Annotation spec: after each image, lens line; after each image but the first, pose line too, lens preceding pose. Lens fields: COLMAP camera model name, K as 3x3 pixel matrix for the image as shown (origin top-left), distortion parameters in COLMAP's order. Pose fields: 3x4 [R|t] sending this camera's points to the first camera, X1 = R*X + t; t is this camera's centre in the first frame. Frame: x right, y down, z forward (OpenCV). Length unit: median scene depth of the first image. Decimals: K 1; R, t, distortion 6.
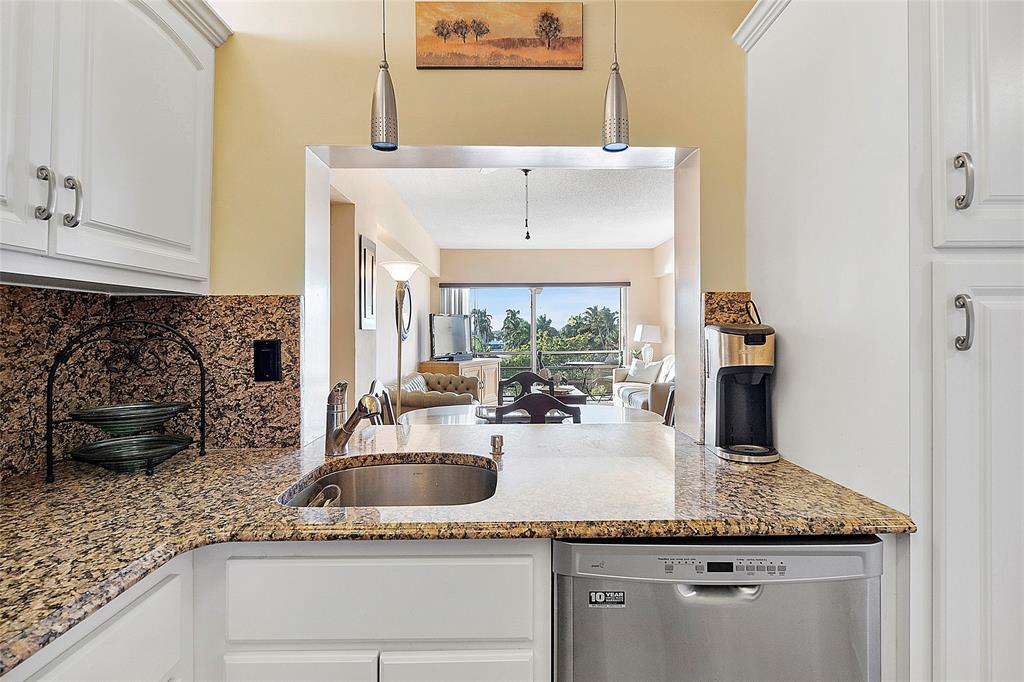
lens RADIAL K [[517.4, 0, 513.1], [0, 517.4, 333.4], [0, 0, 1]] dist [-0.001417, -0.000349]
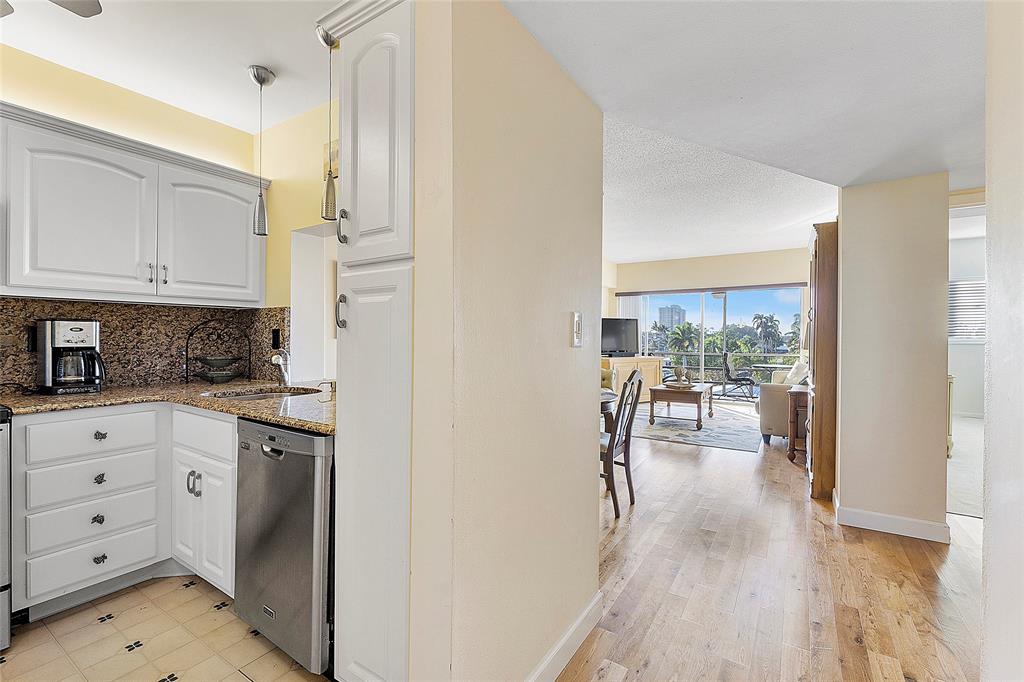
lens RADIAL K [[443.6, 0, 512.0], [0, 443.6, 341.0], [0, 0, 1]] dist [-0.002767, -0.000424]
pose [[0.829131, 0.012531, -0.558914, 0.246840], [-0.008213, 0.999914, 0.010235, 0.006681], [0.558994, -0.003896, 0.829162, 0.013156]]
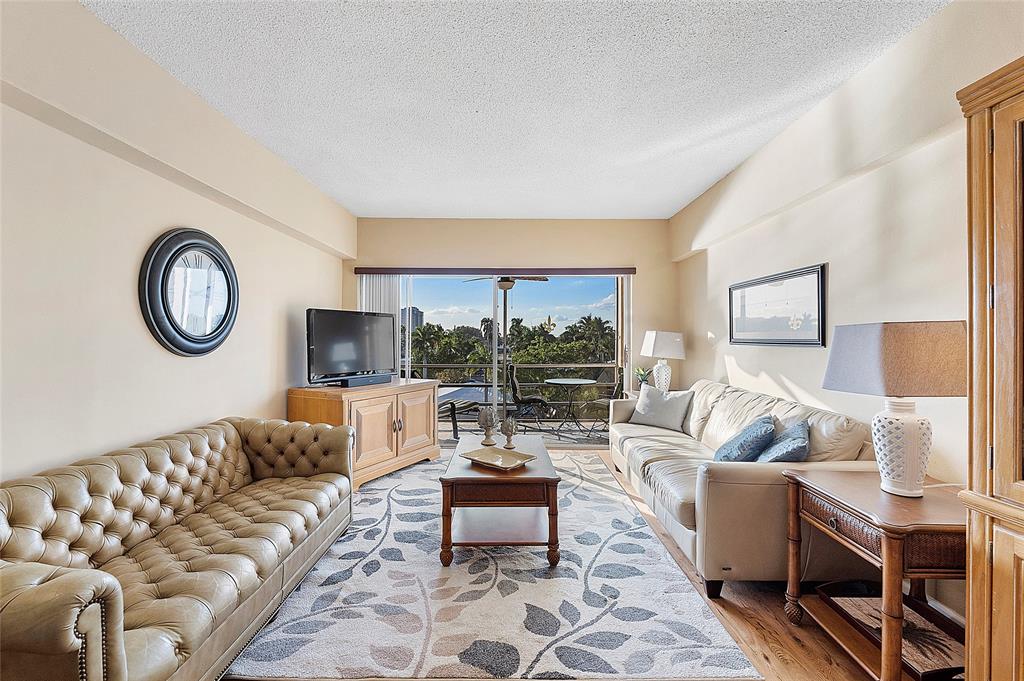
lens RADIAL K [[435.6, 0, 514.6], [0, 435.6, 334.8], [0, 0, 1]] dist [-0.006598, -0.000316]
pose [[0.999887, 0.009676, -0.011528, 0.079177], [-0.009792, 0.999901, -0.010062, -0.004570], [0.011430, 0.010173, 0.999883, 0.451393]]
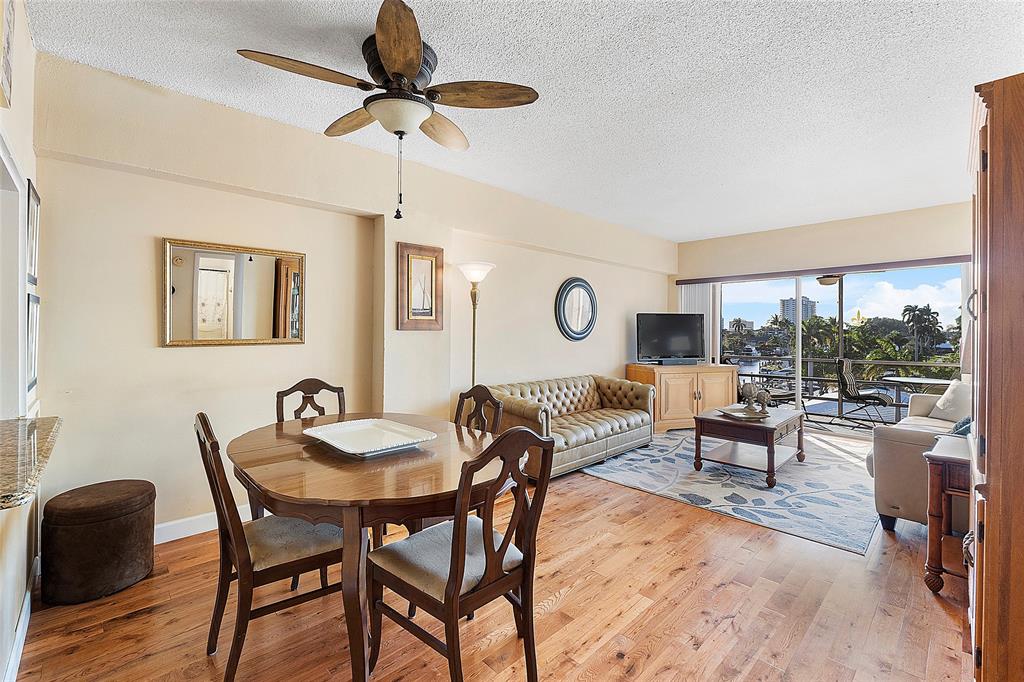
lens RADIAL K [[439.5, 0, 511.1], [0, 439.5, 330.0], [0, 0, 1]] dist [-0.004170, -0.000583]
pose [[0.677704, 0.006456, -0.735307, 0.249705], [-0.009812, 0.999952, -0.000263, -0.004852], [0.735270, 0.007393, 0.677734, 0.260437]]
